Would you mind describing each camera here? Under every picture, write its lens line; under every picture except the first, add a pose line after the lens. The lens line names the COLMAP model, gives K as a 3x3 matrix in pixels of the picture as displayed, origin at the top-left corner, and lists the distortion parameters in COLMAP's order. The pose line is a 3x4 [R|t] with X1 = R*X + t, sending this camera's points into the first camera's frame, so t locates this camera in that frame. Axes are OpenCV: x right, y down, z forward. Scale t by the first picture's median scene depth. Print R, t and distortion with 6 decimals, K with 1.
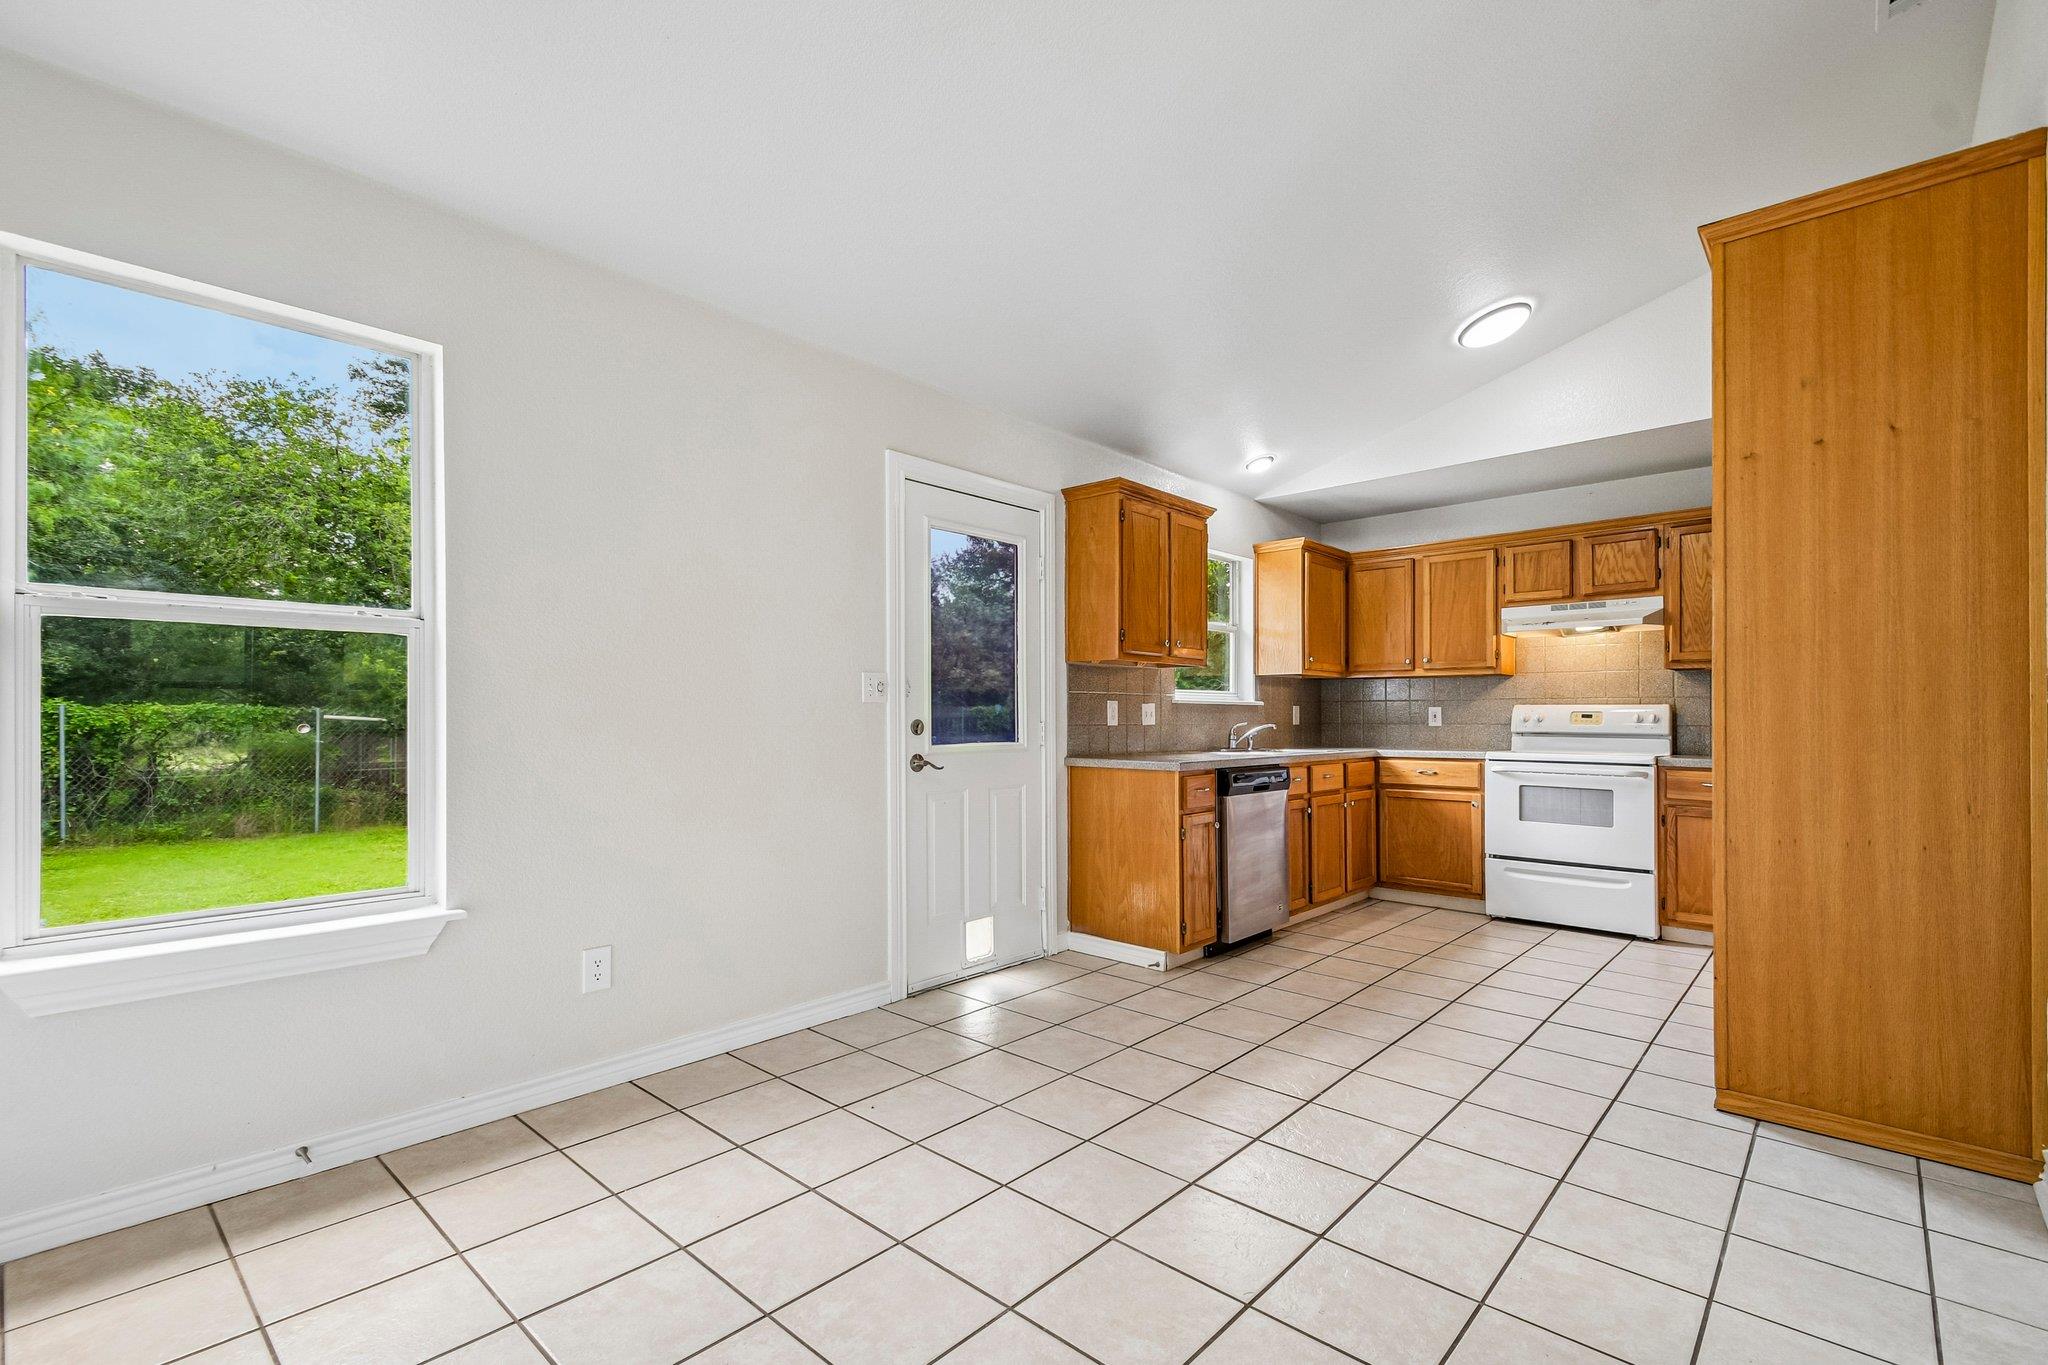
lens RADIAL K [[921.0, 0, 1010.2], [0, 921.0, 714.5], [0, 0, 1]] dist [0.023790, -0.016074]
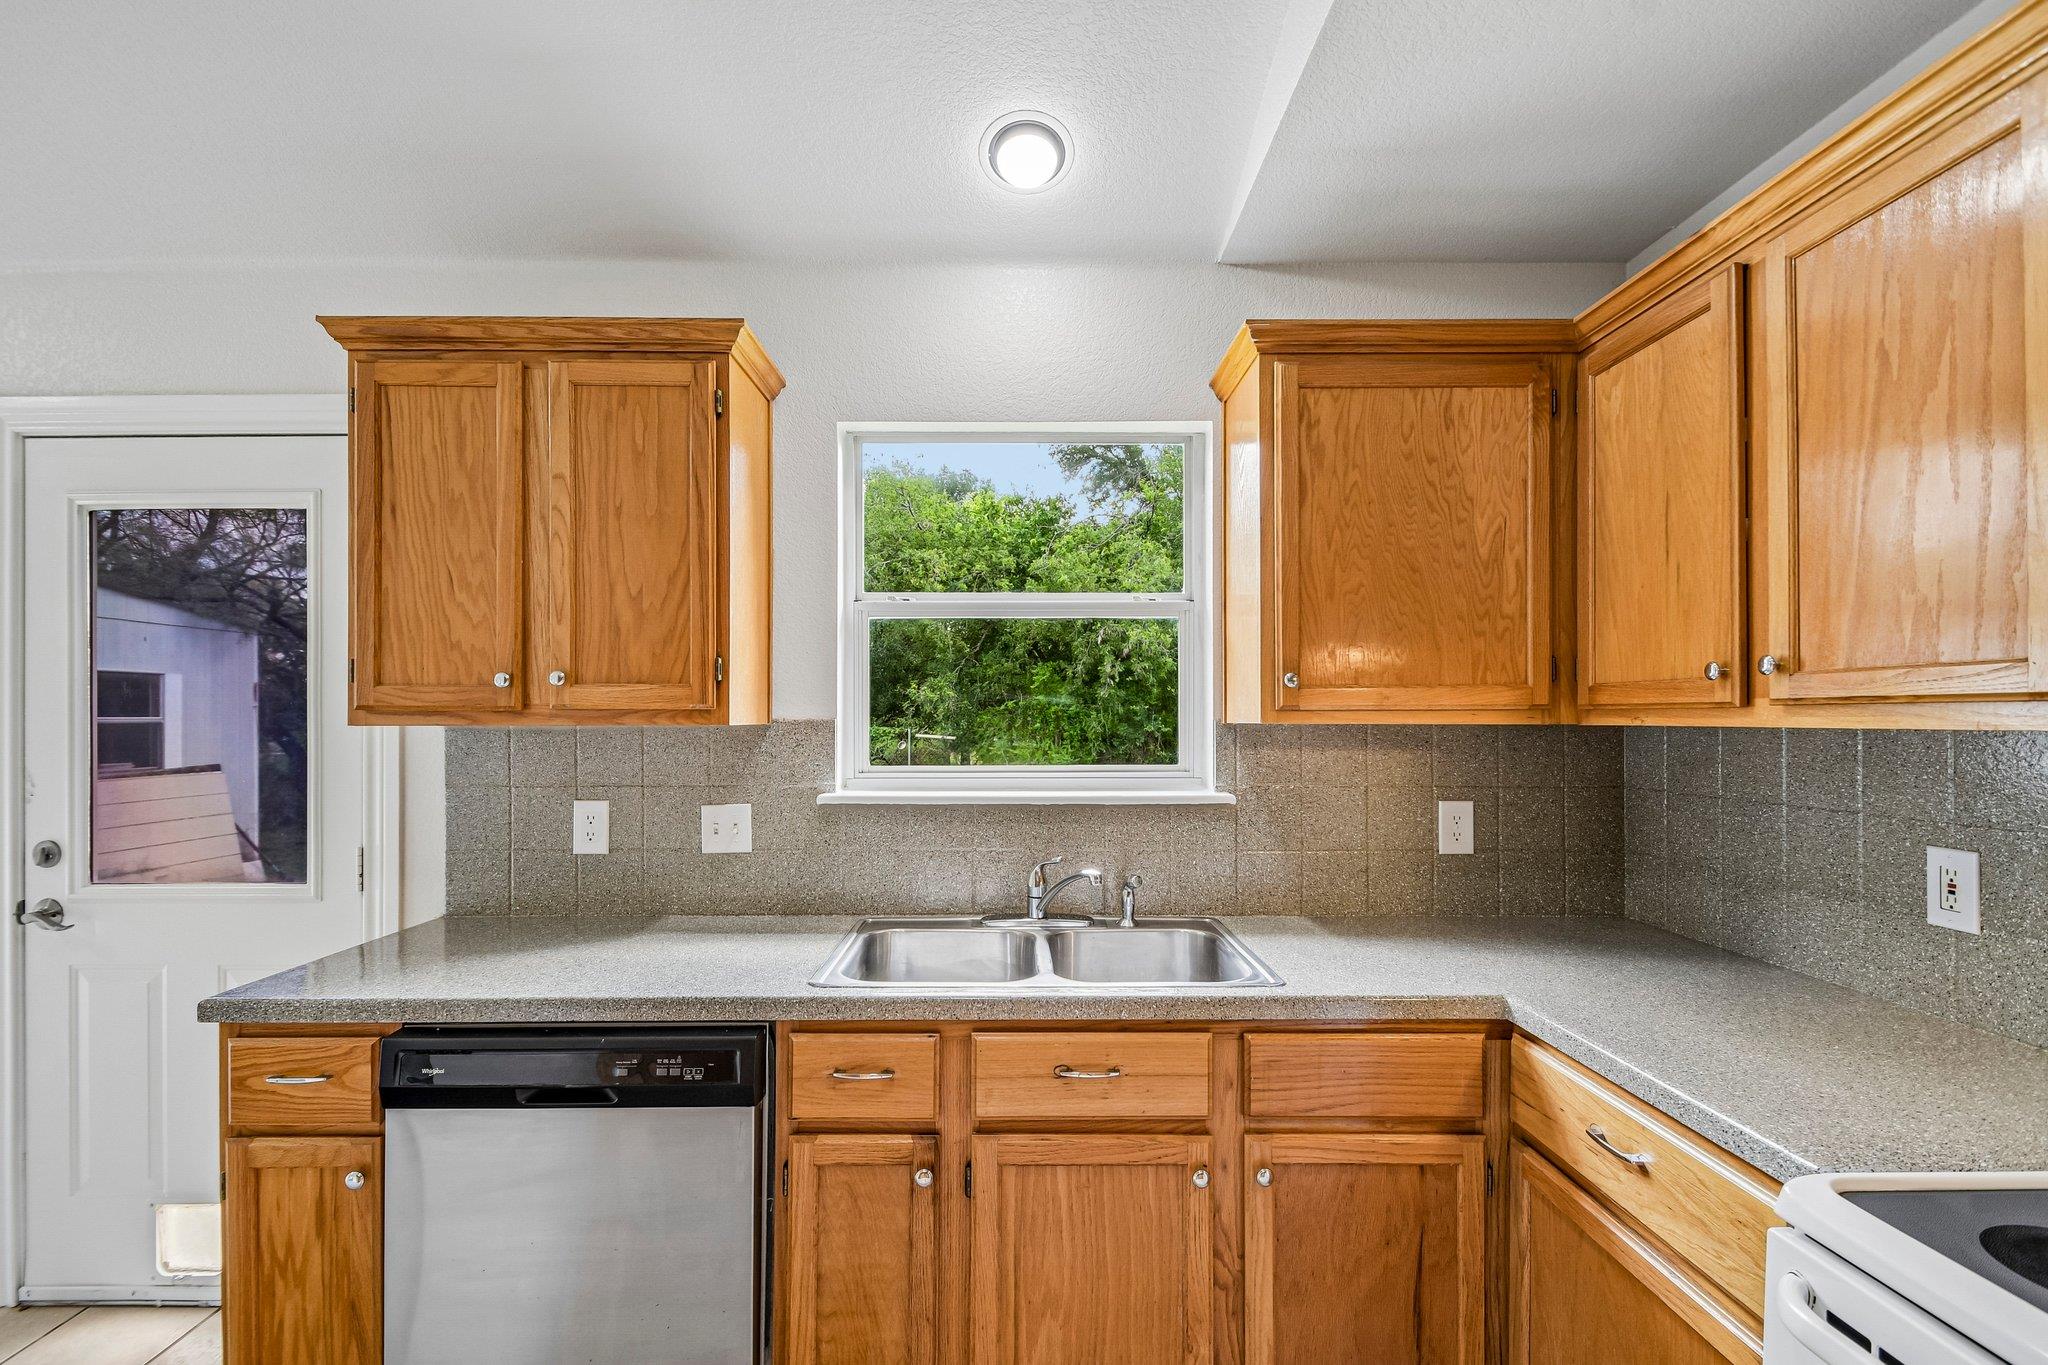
lens RADIAL K [[921.0, 0, 1010.2], [0, 921.0, 714.5], [0, 0, 1]] dist [0.023790, -0.016074]
pose [[0.680229, -0.005801, -0.732977, 0.551135], [0.005553, 0.999981, -0.002761, -0.051578], [0.732979, -0.002193, 0.680248, 0.770673]]
